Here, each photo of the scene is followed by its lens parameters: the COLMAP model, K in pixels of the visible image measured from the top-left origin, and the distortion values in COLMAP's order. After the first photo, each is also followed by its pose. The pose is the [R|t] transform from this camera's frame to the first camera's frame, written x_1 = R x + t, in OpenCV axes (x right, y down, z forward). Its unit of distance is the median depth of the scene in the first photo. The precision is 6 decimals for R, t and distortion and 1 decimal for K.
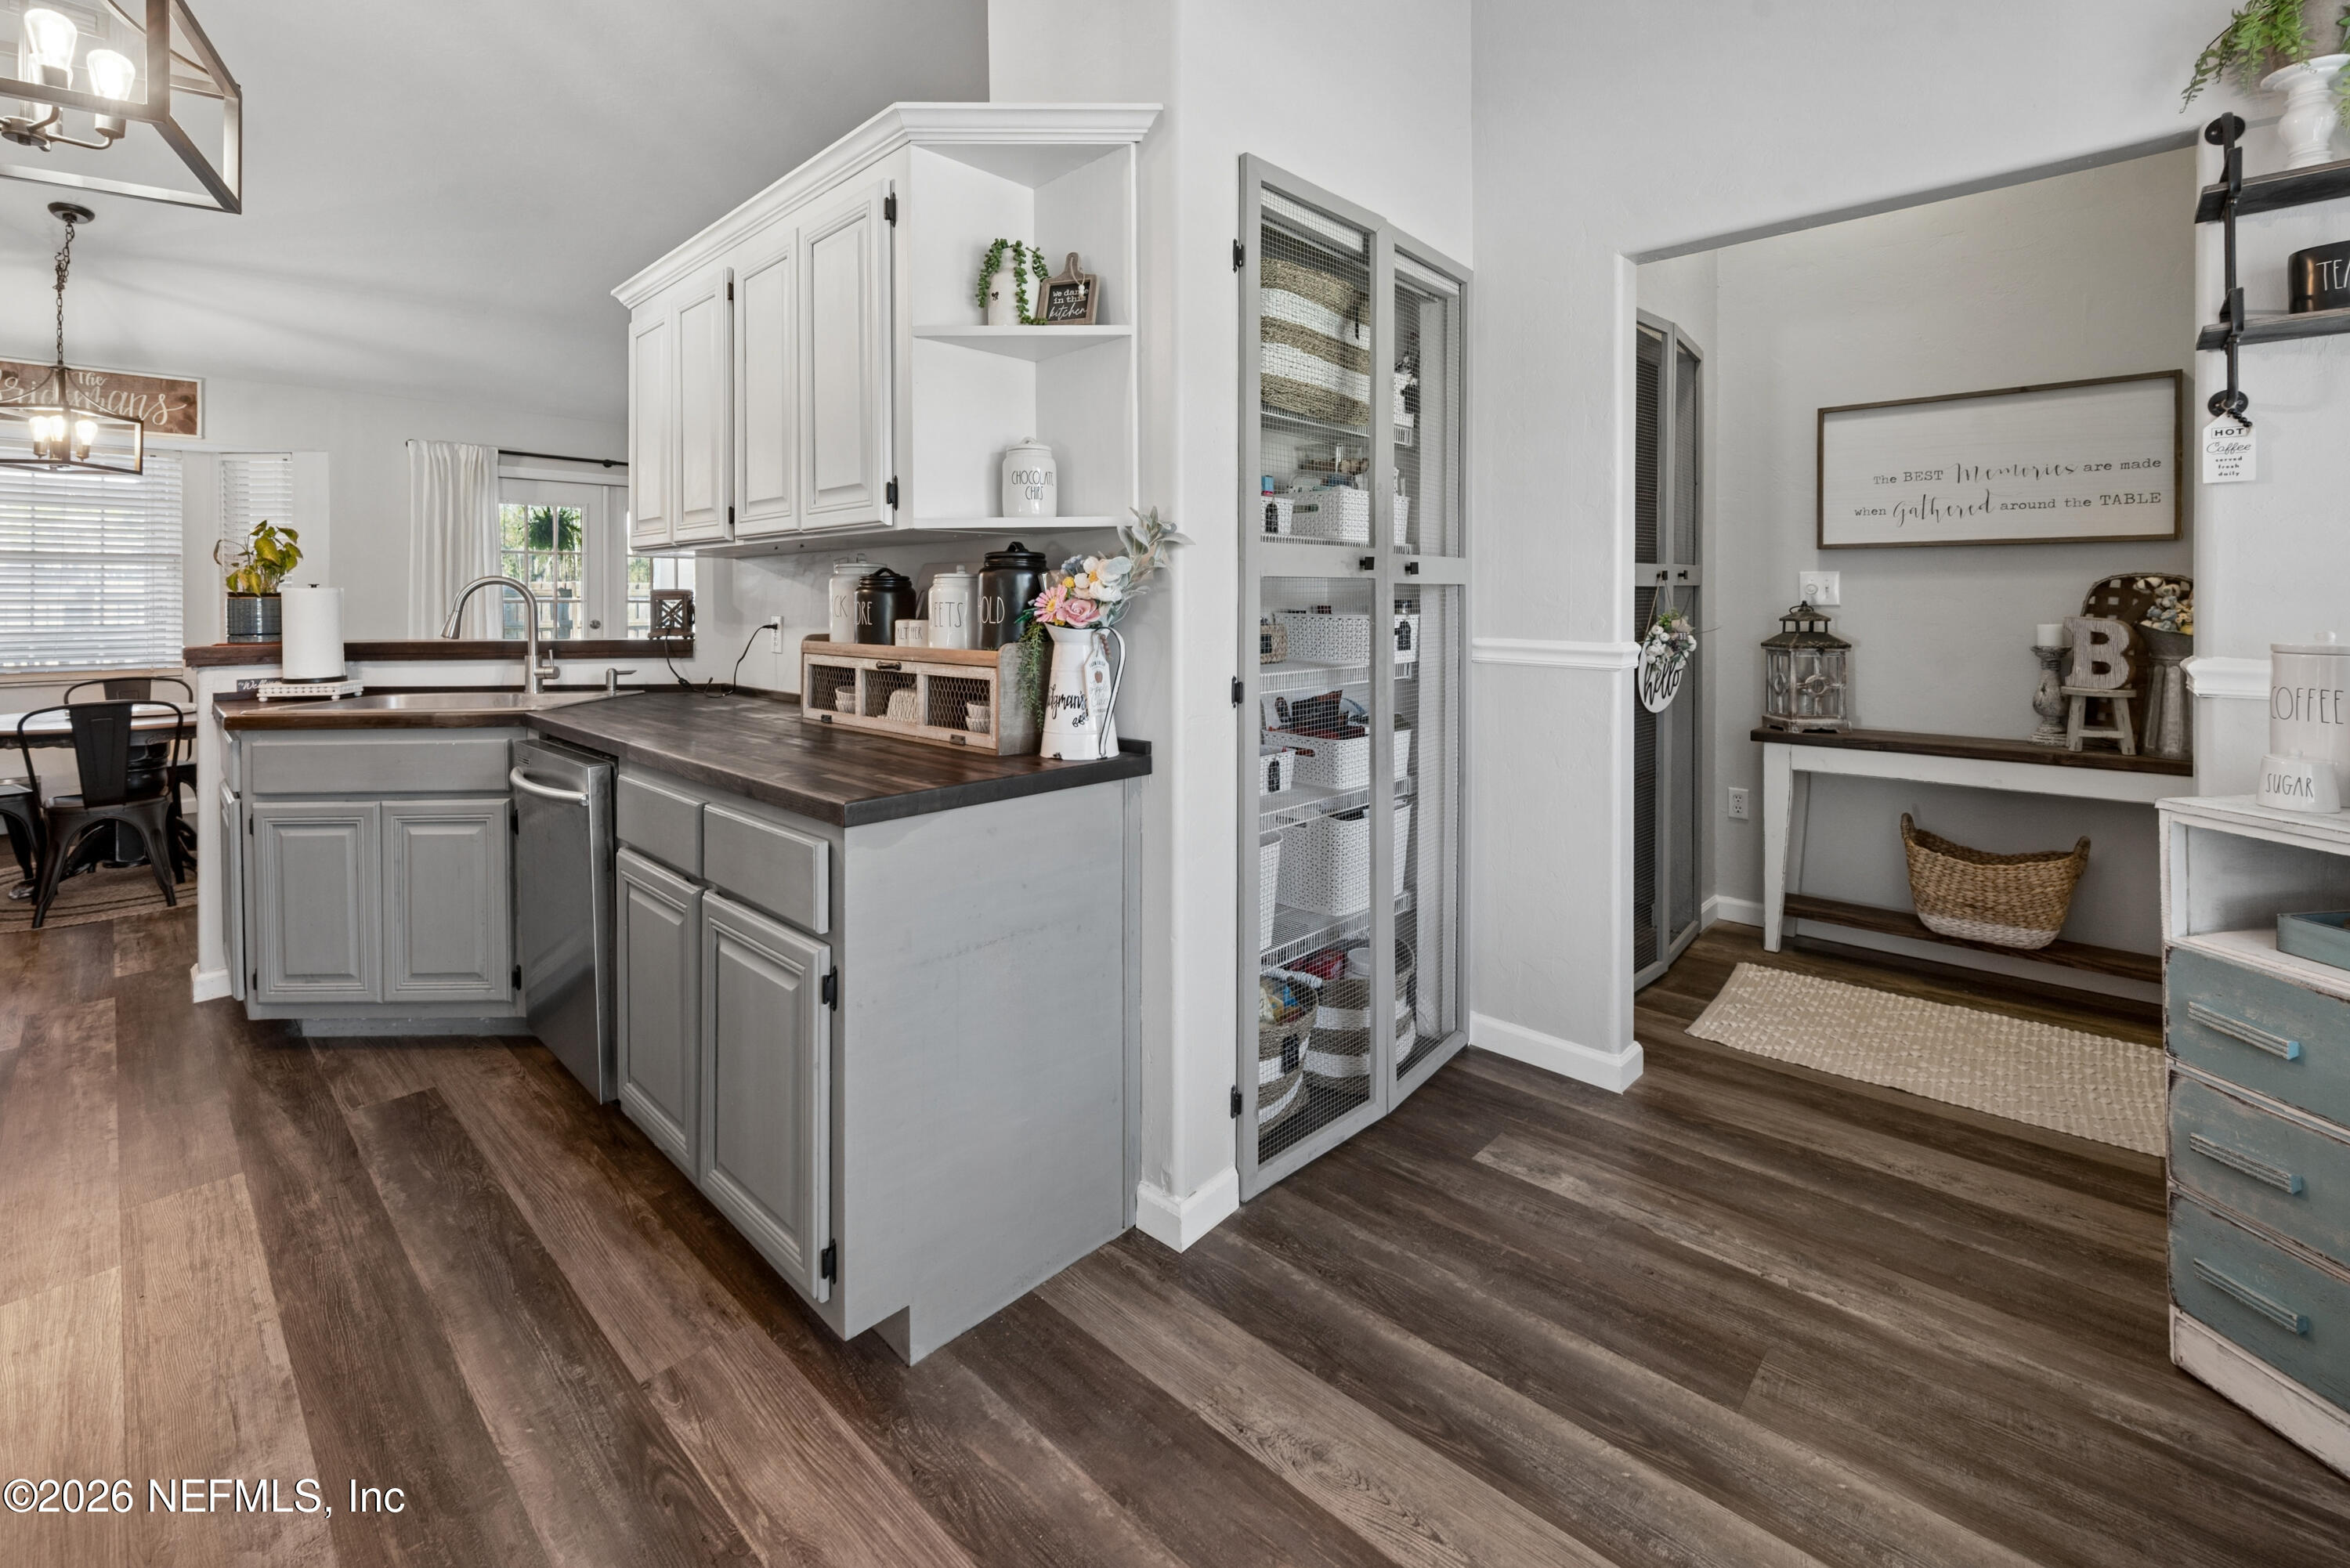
lens RADIAL K [[1012.3, 0, 1171.2], [0, 1012.3, 599.5], [0, 0, 1]] dist [0.002013, 0.000664]
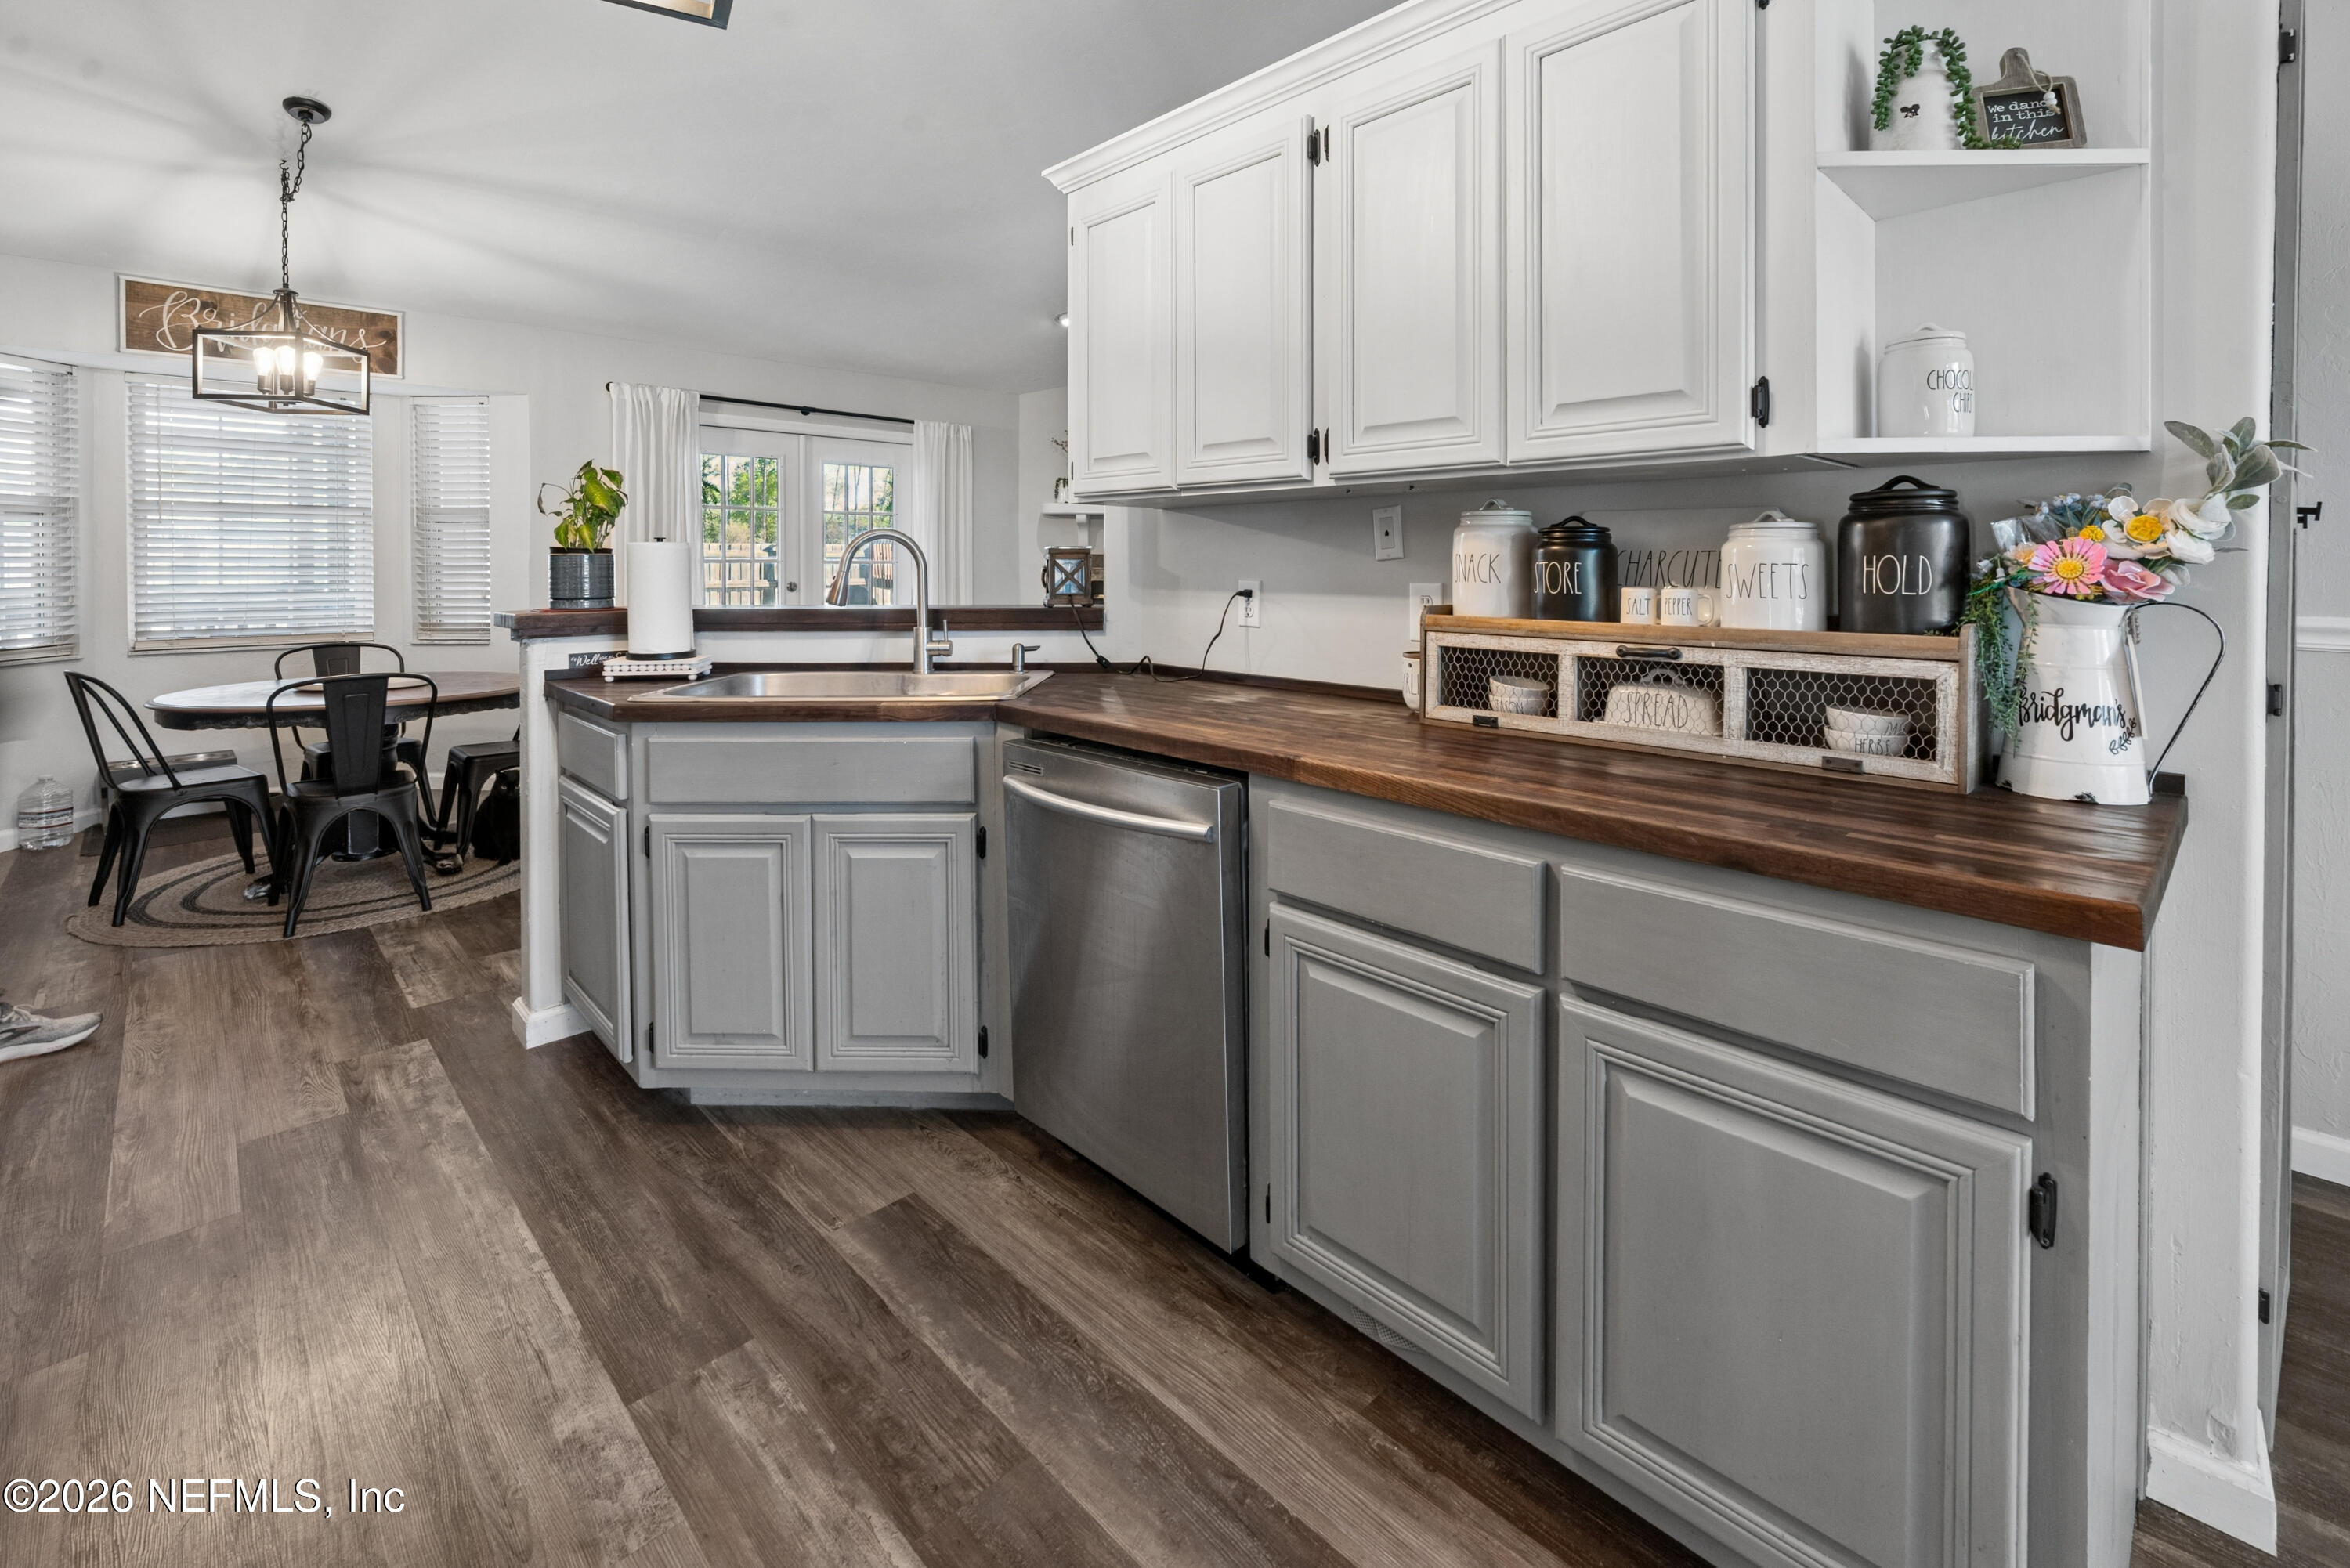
lens RADIAL K [[1021.6, 0, 1191.9], [0, 1021.6, 571.2], [0, 0, 1]] dist [0.000972, 0.000245]
pose [[0.999637, 0.005360, -0.026404, -0.406665], [-0.005150, 0.999954, 0.008032, 0.003109], [0.026446, -0.007893, 0.999619, 0.193378]]
